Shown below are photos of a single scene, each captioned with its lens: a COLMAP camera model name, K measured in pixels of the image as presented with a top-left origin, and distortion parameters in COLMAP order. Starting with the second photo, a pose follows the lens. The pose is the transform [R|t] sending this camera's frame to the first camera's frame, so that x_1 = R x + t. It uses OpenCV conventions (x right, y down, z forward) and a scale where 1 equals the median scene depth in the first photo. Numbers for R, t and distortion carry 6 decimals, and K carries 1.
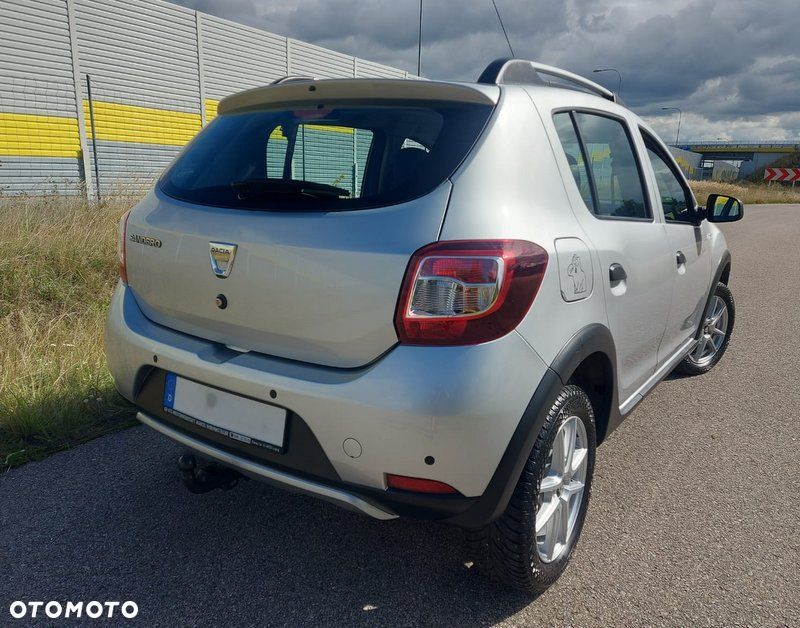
lens RADIAL K [[600.7, 0, 384.2], [0, 600.7, 312.8], [0, 0, 1]] dist [0.095574, -0.091947]
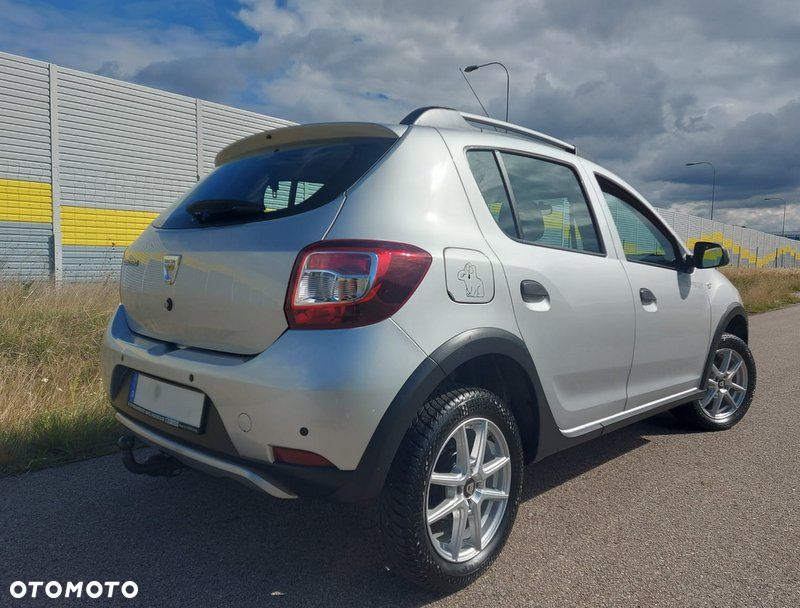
lens RADIAL K [[589.6, 0, 400.0], [0, 589.6, 304.0], [0, 0, 1]] dist [0.087777, -0.086898]
pose [[0.988192, 0.003251, -0.153185, 0.324170], [-0.028963, 0.985713, -0.165925, 0.147815], [0.150457, 0.168402, 0.974168, -0.055763]]
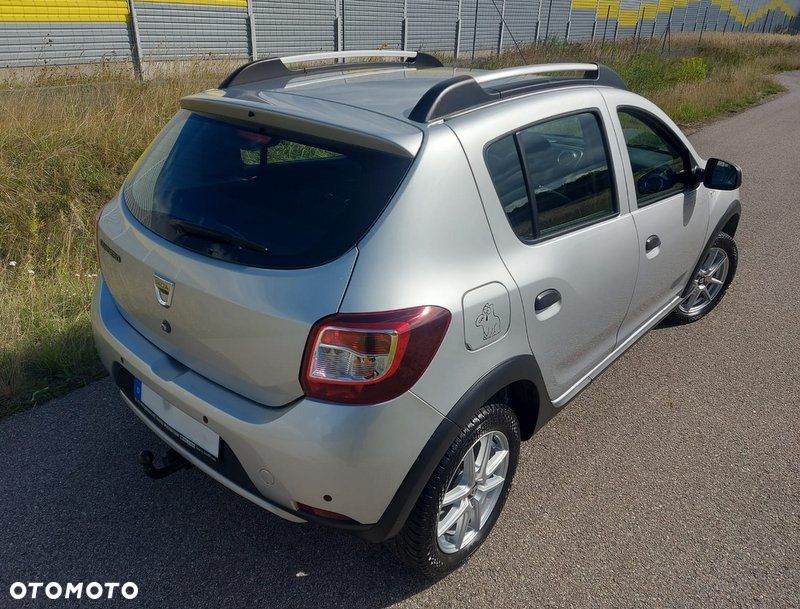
lens RADIAL K [[588.1, 0, 376.3], [0, 588.1, 289.1], [0, 0, 1]] dist [0.089694, -0.088196]
pose [[0.993158, 0.045266, -0.107647, 0.212339], [-0.021007, 0.976032, 0.216612, -0.306629], [0.114872, -0.212868, 0.970305, -0.004028]]
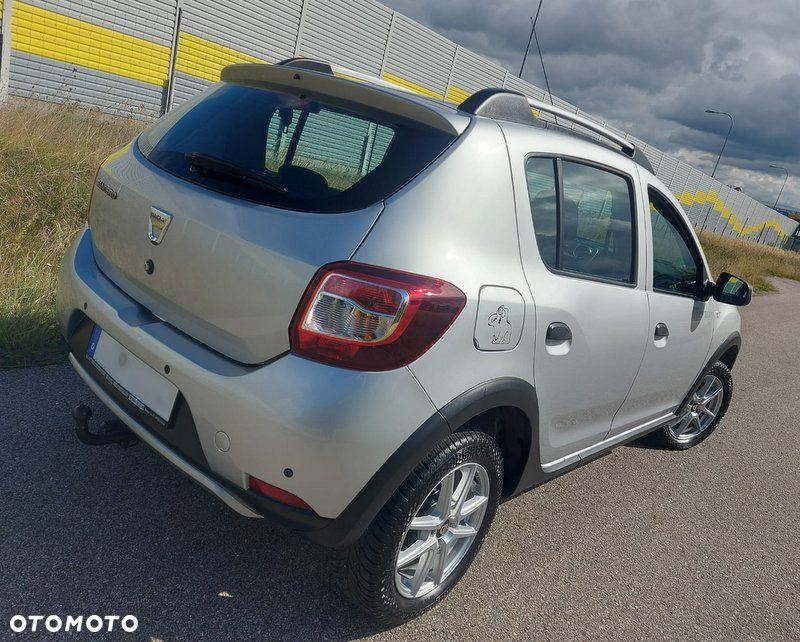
lens RADIAL K [[608.7, 0, 400.0], [0, 608.7, 321.0], [0, 0, 1]] dist [0.077857, -0.075061]
pose [[0.969305, 0.238532, -0.059590, 0.198978], [-0.236455, 0.970824, 0.039868, -0.064529], [0.067361, -0.024554, 0.997426, 0.007337]]
